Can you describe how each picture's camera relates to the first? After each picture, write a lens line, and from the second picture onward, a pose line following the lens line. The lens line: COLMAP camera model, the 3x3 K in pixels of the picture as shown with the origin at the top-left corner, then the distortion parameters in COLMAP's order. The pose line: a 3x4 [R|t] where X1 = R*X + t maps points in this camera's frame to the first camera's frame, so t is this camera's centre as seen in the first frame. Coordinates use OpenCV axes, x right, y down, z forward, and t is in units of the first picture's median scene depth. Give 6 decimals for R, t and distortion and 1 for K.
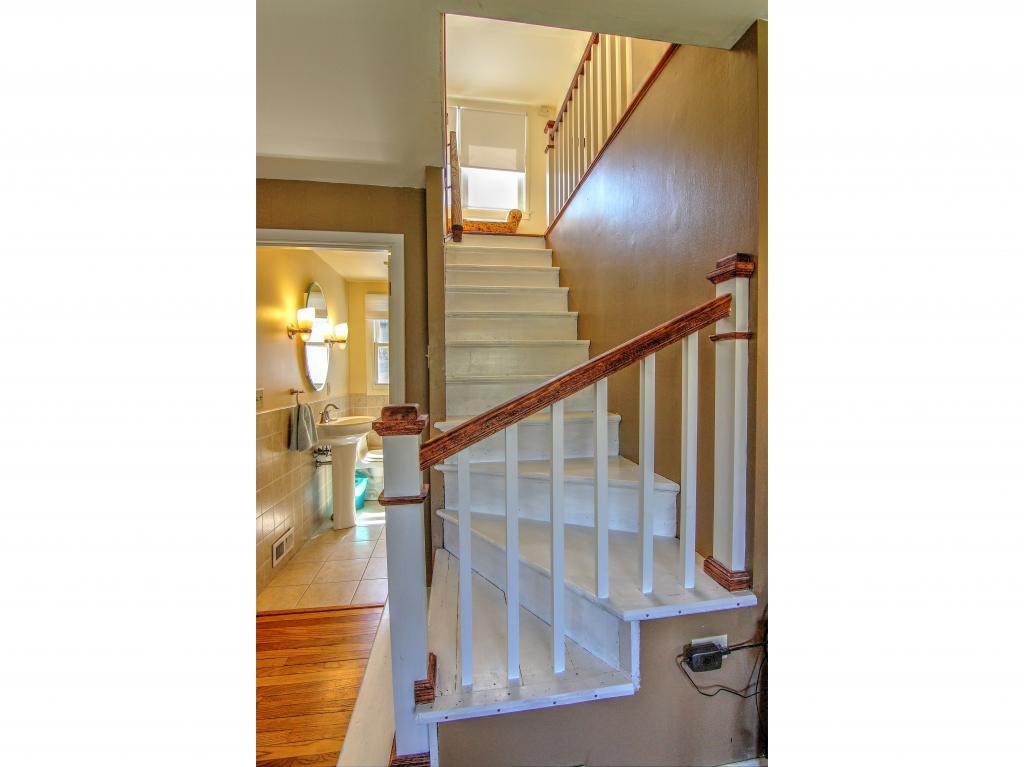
lens RADIAL K [[381.5, 0, 510.4], [0, 381.5, 384.6], [0, 0, 1]] dist [0.000435, 0.000004]
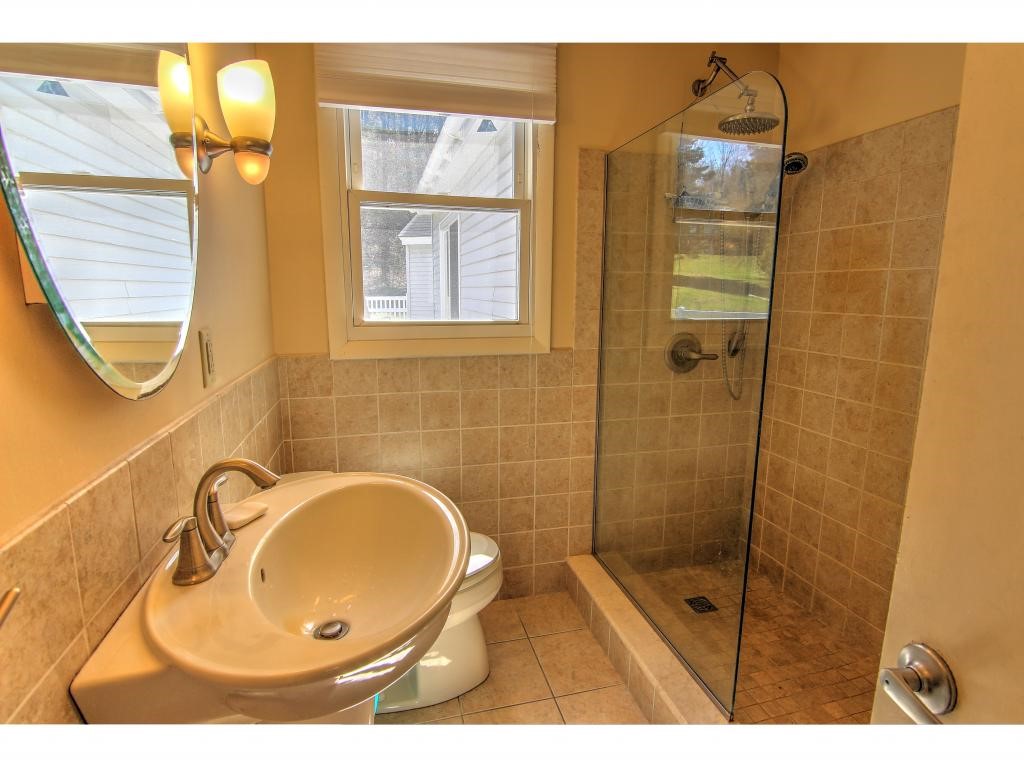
lens RADIAL K [[528.9, 0, 511.5], [0, 528.9, 381.6], [0, 0, 1]] dist [-0.002983, -0.000329]
pose [[0.995471, -0.001731, 0.095053, -0.316107], [-0.011201, 0.990735, 0.135343, -0.017925], [-0.094407, -0.135795, 0.986229, 0.652214]]
